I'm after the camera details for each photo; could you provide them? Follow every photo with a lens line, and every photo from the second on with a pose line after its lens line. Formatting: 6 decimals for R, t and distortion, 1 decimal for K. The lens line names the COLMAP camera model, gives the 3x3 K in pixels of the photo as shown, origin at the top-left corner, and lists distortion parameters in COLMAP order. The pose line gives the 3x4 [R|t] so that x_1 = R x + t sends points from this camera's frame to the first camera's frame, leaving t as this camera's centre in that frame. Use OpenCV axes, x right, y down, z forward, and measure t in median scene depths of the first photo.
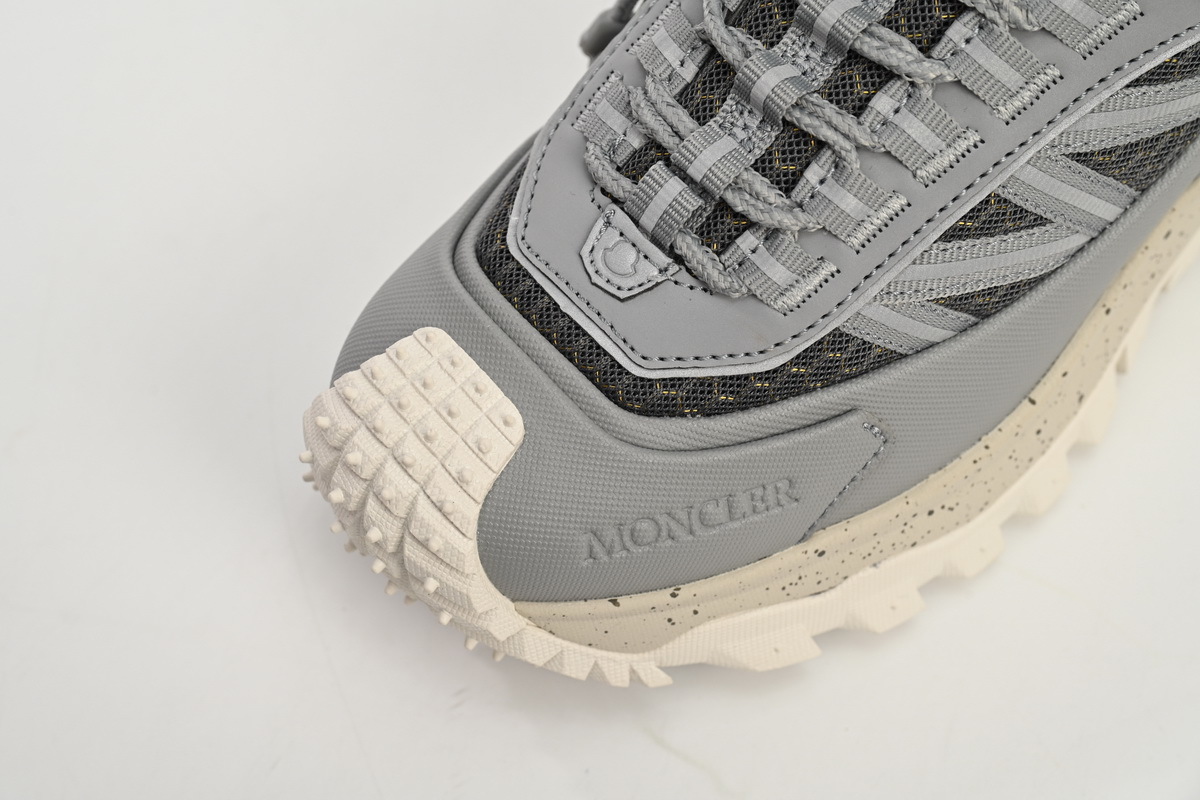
lens RADIAL K [[2199.9, 0, 600.7], [0, 2199.9, 399.2], [0, 0, 1]] dist [0.007240, 0.000000]
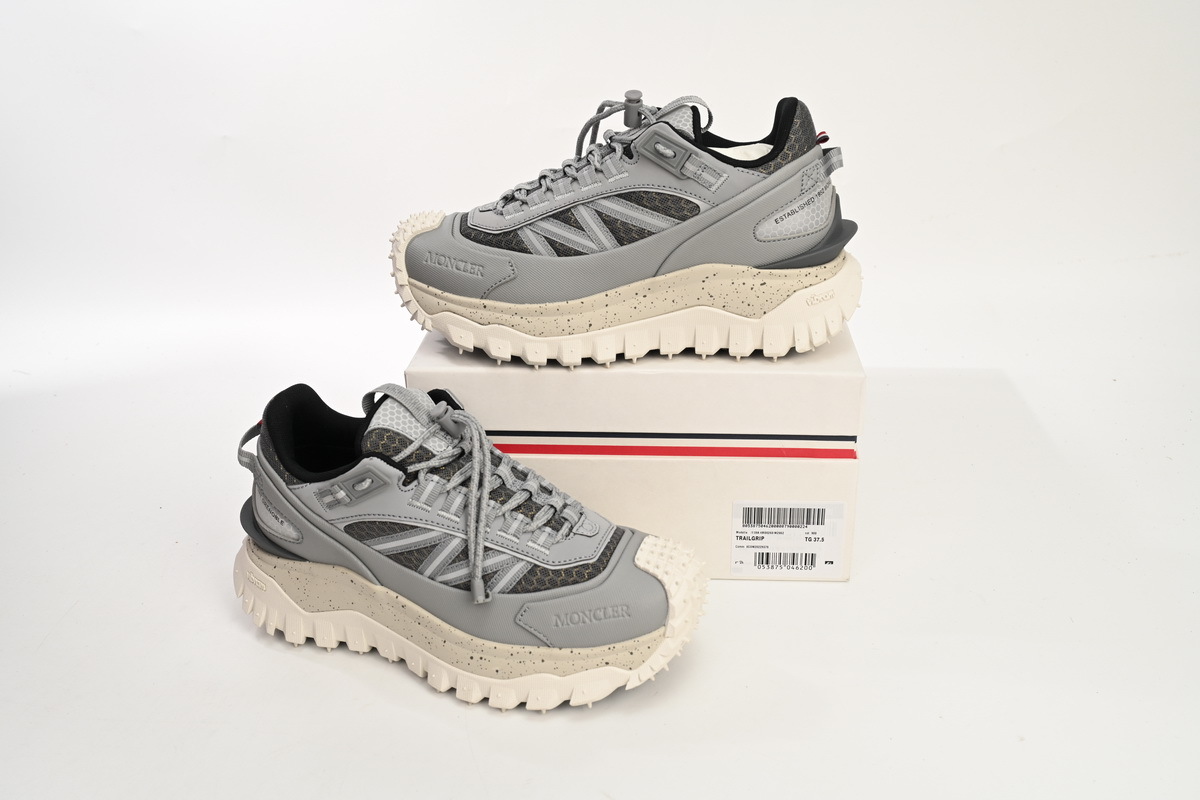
lens RADIAL K [[1135.9, 0, 603.4], [0, 1135.9, 398.3], [0, 0, 1]] dist [0.059166, 0.000000]
pose [[0.706833, 0.297587, -0.641739, 1.408664], [-0.641259, 0.652537, -0.403711, 0.760552], [0.298619, 0.696877, 0.652065, 0.080990]]
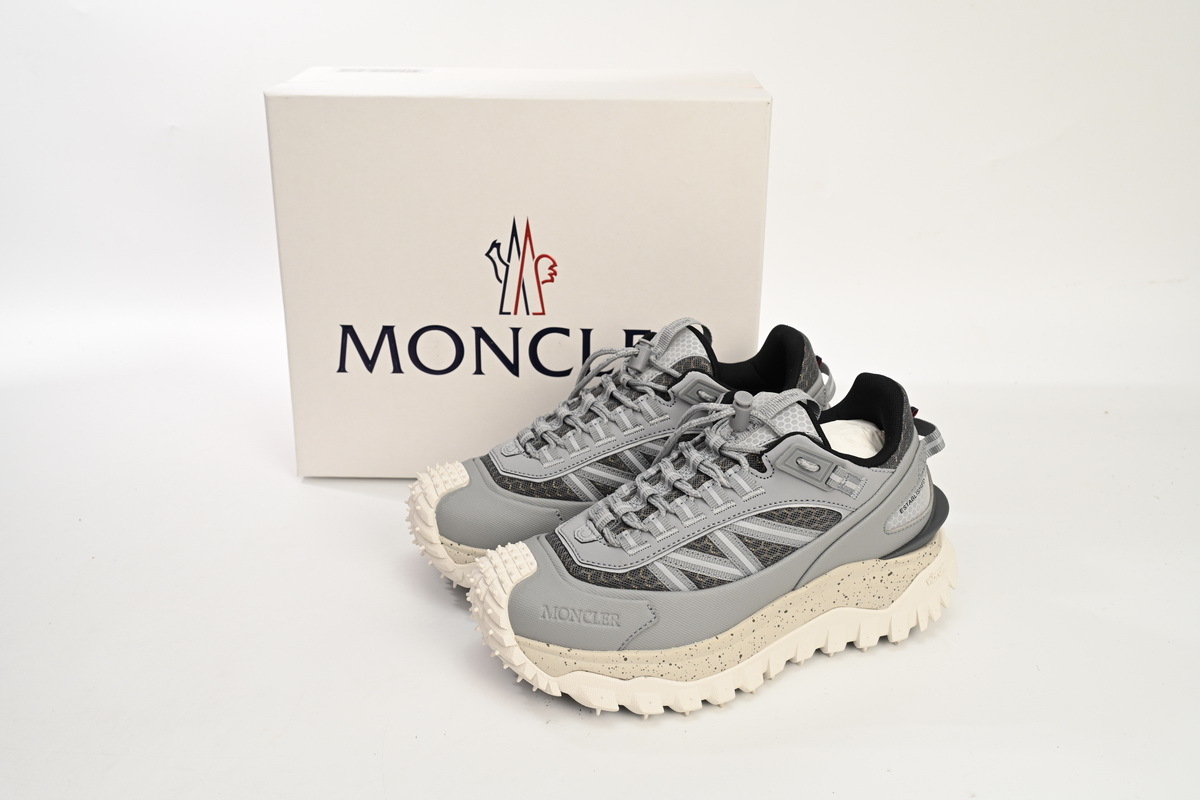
lens RADIAL K [[1271.0, 0, 605.6], [0, 1271.0, 404.0], [0, 0, 1]] dist [-0.019898, 0.000000]
pose [[0.937415, 0.172678, -0.302383, 0.542080], [-0.328360, 0.727390, -0.602565, 0.868055], [0.115900, 0.664144, 0.738566, -0.426141]]
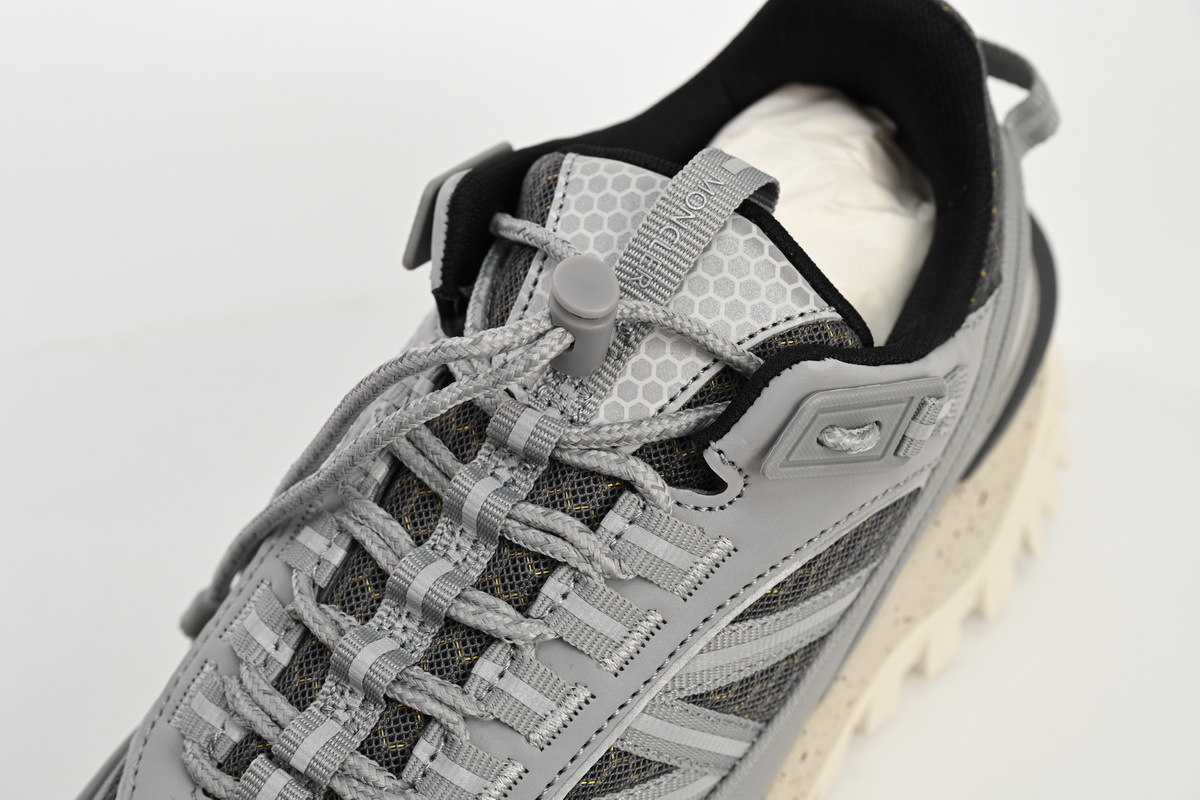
lens RADIAL K [[2199.9, 0, 590.6], [0, 2199.9, 398.3], [0, 0, 1]] dist [0.007240, 0.000000]
pose [[0.985013, -0.096562, 0.142917, 0.046440], [0.125381, 0.969875, -0.208860, -0.041968], [-0.118443, 0.223649, 0.967446, 0.038113]]
